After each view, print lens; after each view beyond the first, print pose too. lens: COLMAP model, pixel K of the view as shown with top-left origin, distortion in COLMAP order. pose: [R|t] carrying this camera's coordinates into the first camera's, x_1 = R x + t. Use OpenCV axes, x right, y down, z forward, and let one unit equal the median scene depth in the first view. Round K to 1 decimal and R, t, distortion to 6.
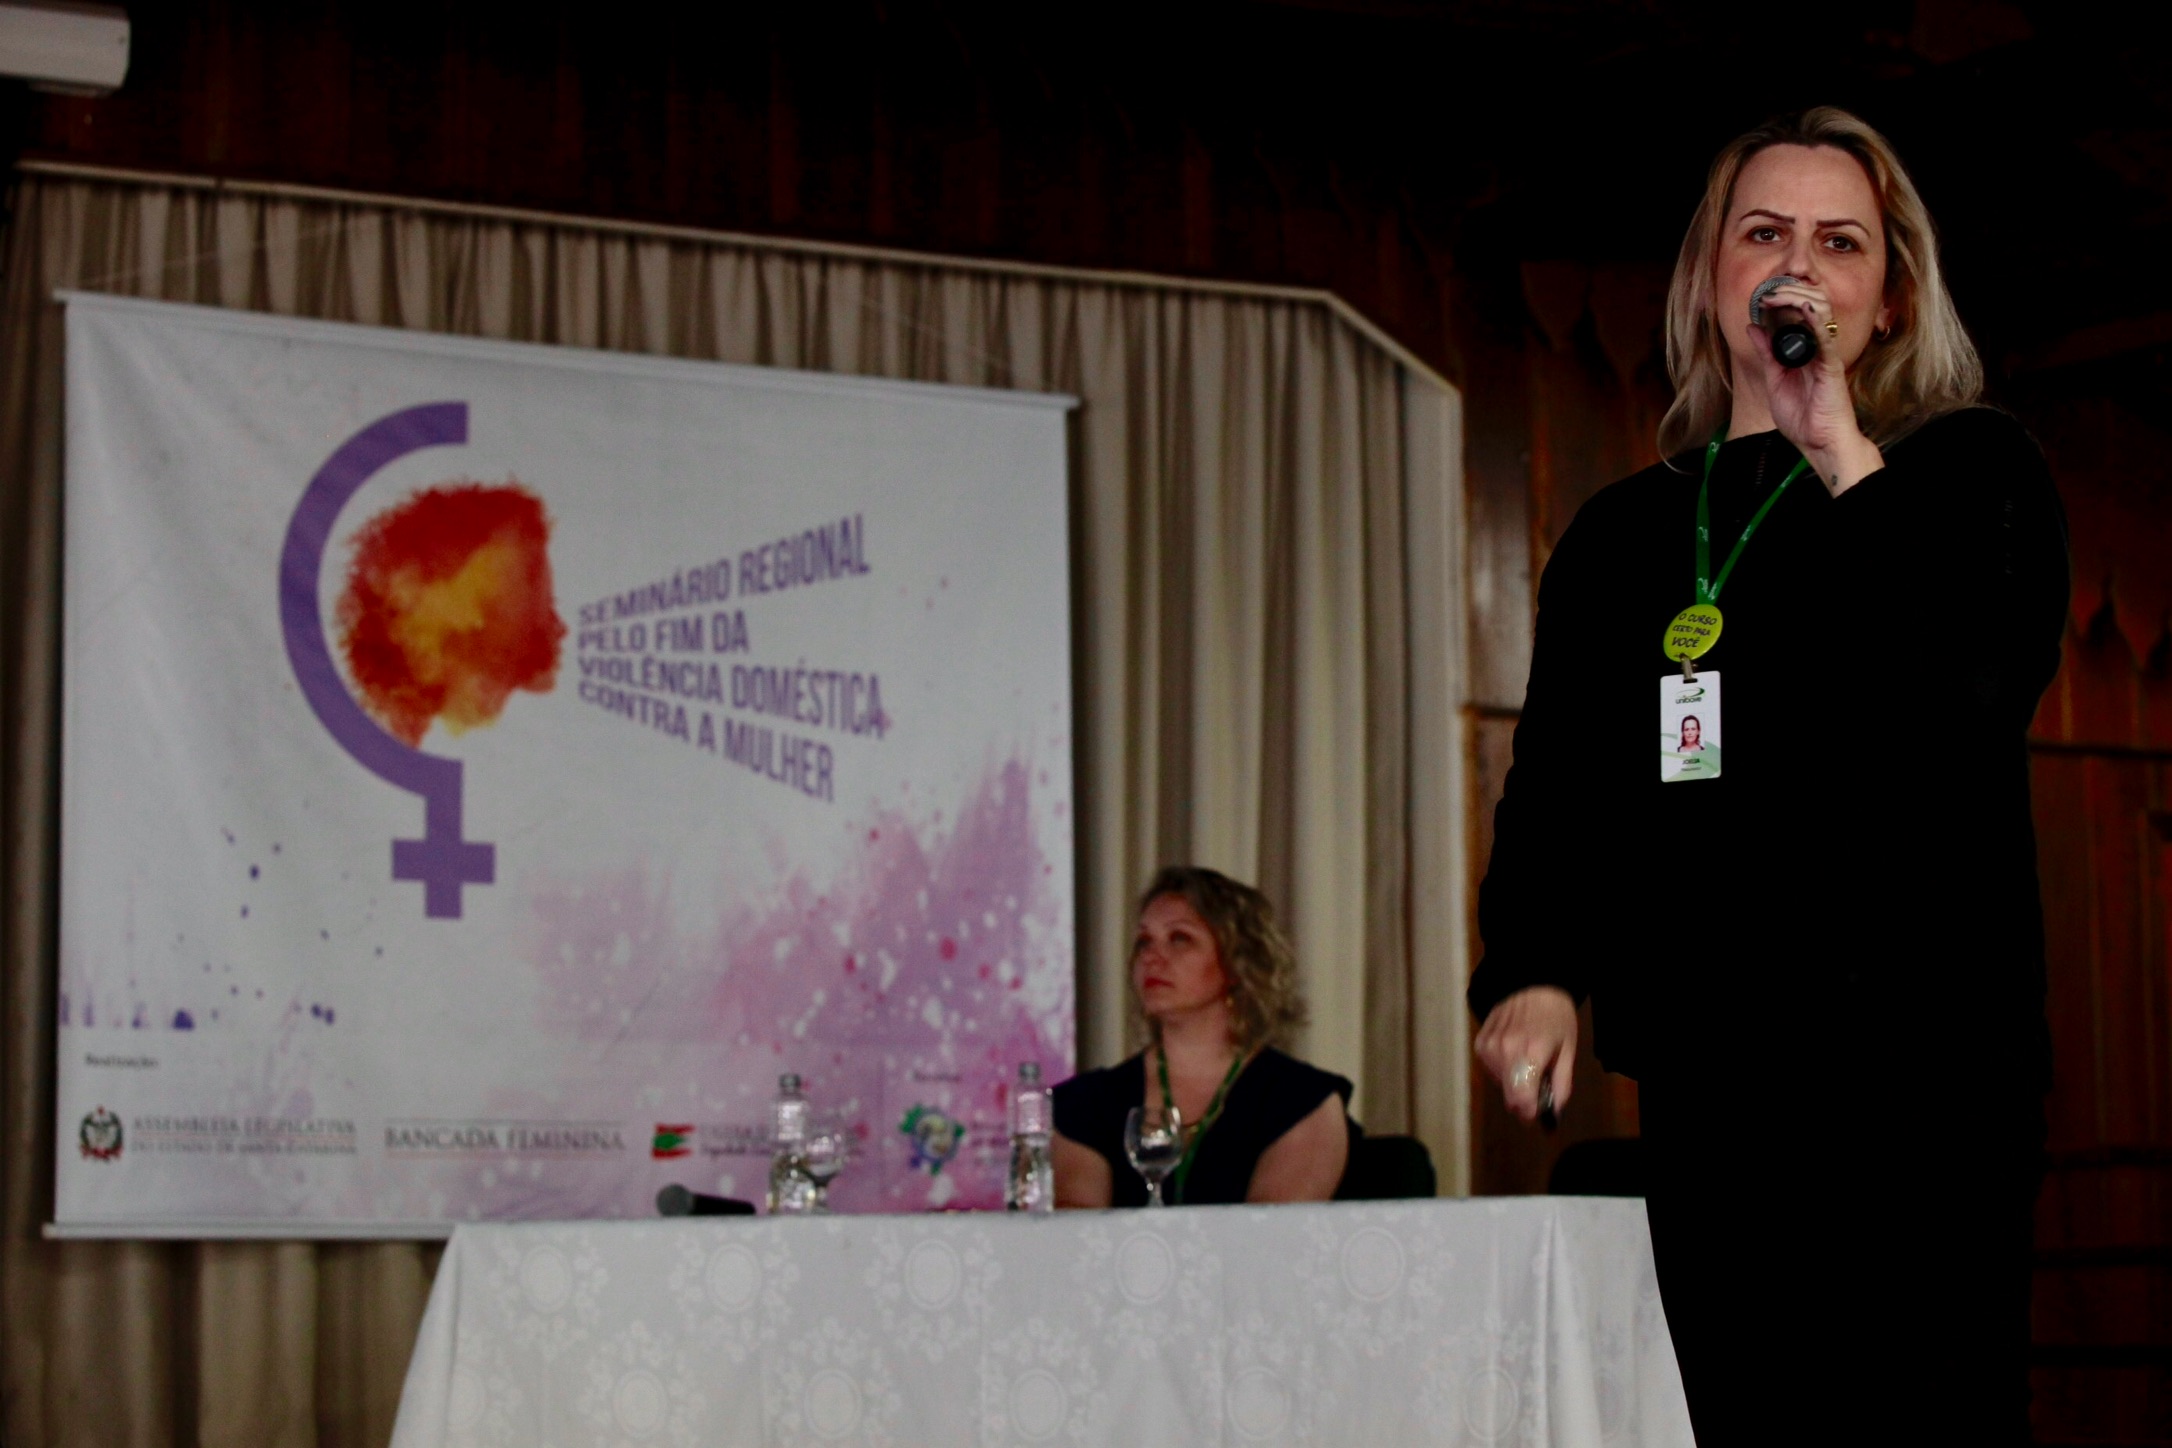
lens RADIAL K [[4625.0, 0, 1075.1], [0, 4625.0, 722.6], [0, 0, 1]] dist [-0.285424, 0.000000]
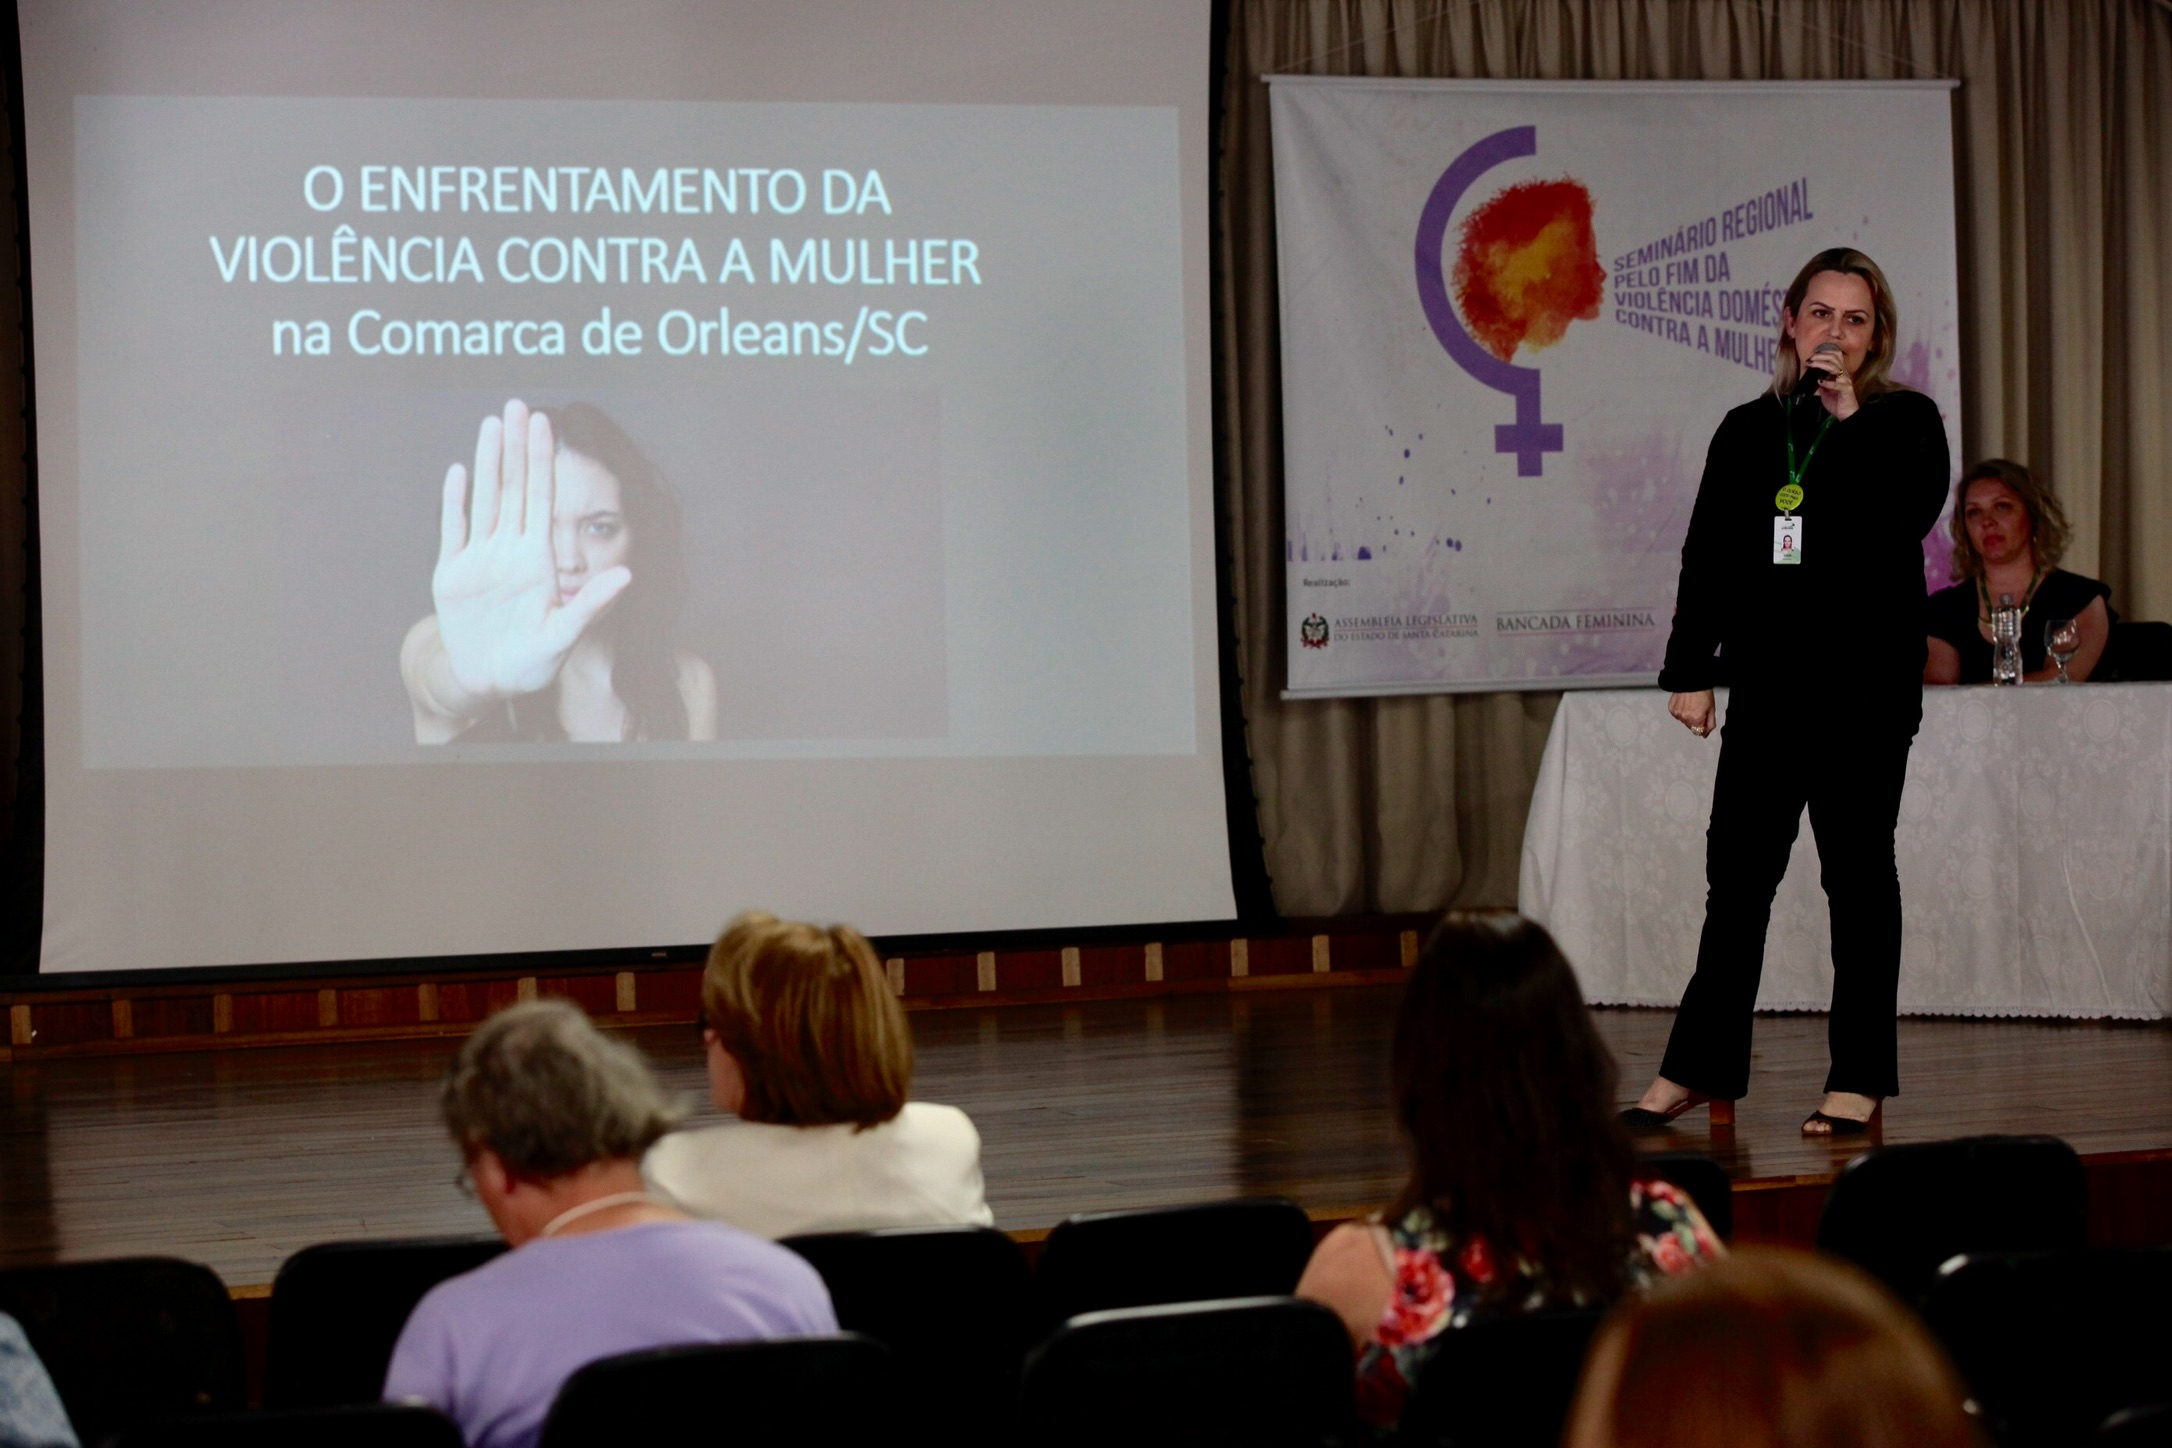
lens RADIAL K [[6202.2, 0, 1015.2], [0, 6202.2, 641.4], [0, 0, 1]] dist [0.049502, 0.000000]
pose [[0.983593, -0.014603, -0.179812, 0.060761], [0.037995, 0.991131, 0.127344, -0.168347], [0.176358, -0.132087, 0.975424, -1.013325]]
